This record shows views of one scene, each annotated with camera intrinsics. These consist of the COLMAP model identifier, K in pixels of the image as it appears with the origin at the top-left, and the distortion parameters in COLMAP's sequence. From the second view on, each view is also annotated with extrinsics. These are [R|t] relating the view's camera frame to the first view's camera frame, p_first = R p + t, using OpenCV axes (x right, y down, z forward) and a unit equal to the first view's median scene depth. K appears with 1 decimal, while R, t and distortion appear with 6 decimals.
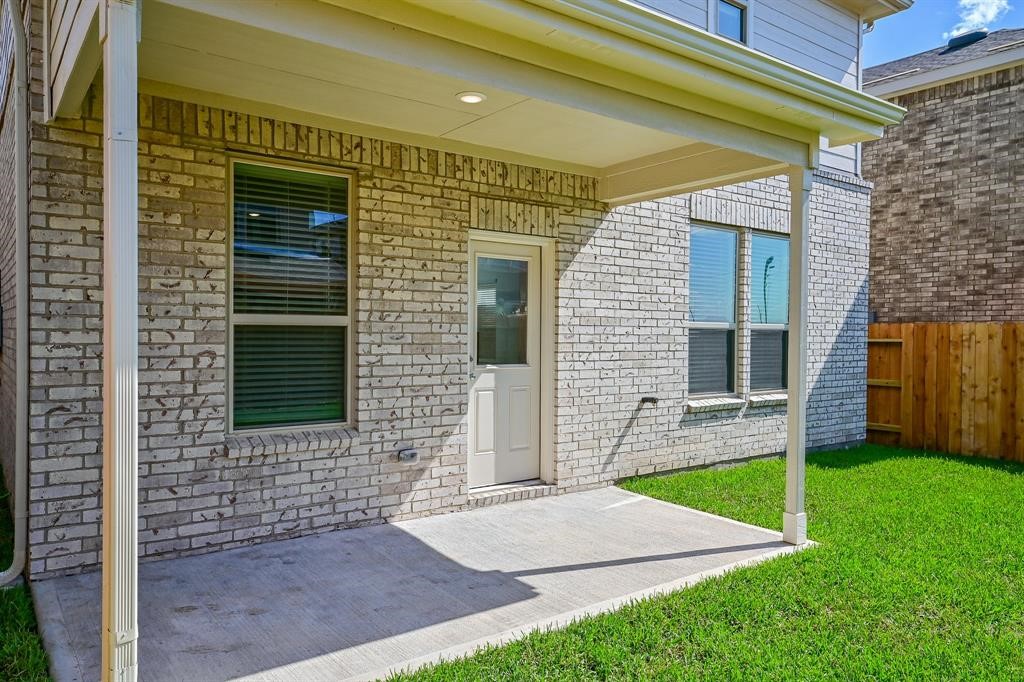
lens RADIAL K [[723.7, 0, 512.2], [0, 723.7, 338.0], [0, 0, 1]] dist [-0.002142, -0.000596]
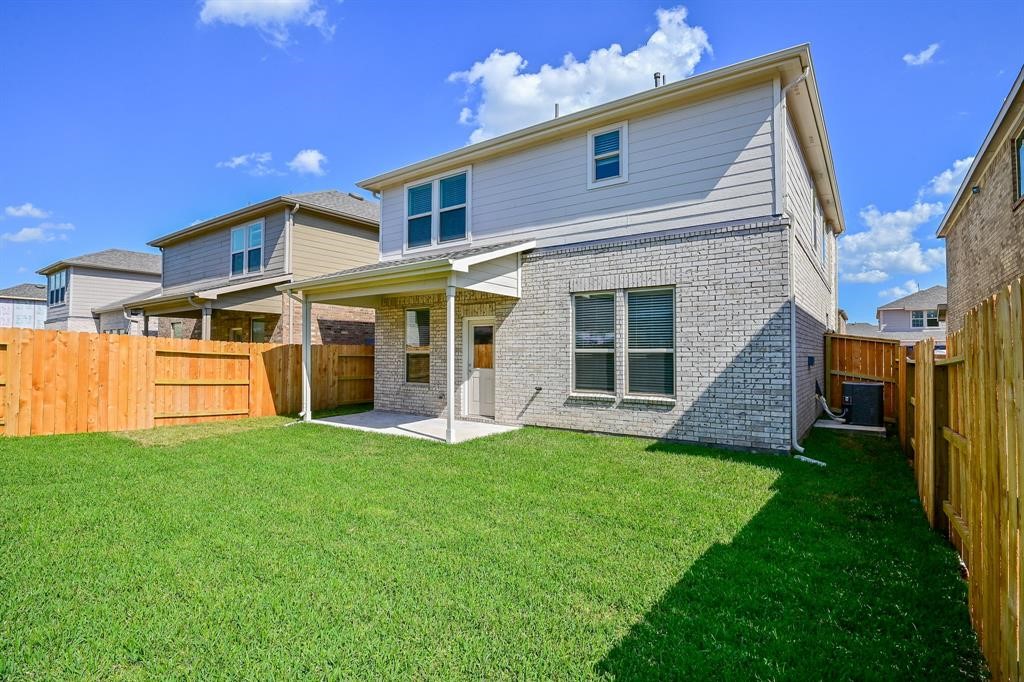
lens RADIAL K [[505.1, 0, 511.7], [0, 505.1, 342.8], [0, 0, 1]] dist [-0.022476, -0.003977]
pose [[0.296821, -0.030398, -0.954449, 1.408613], [-0.008684, 0.999366, -0.034529, 0.007432], [0.954894, 0.018537, 0.296369, 0.478691]]
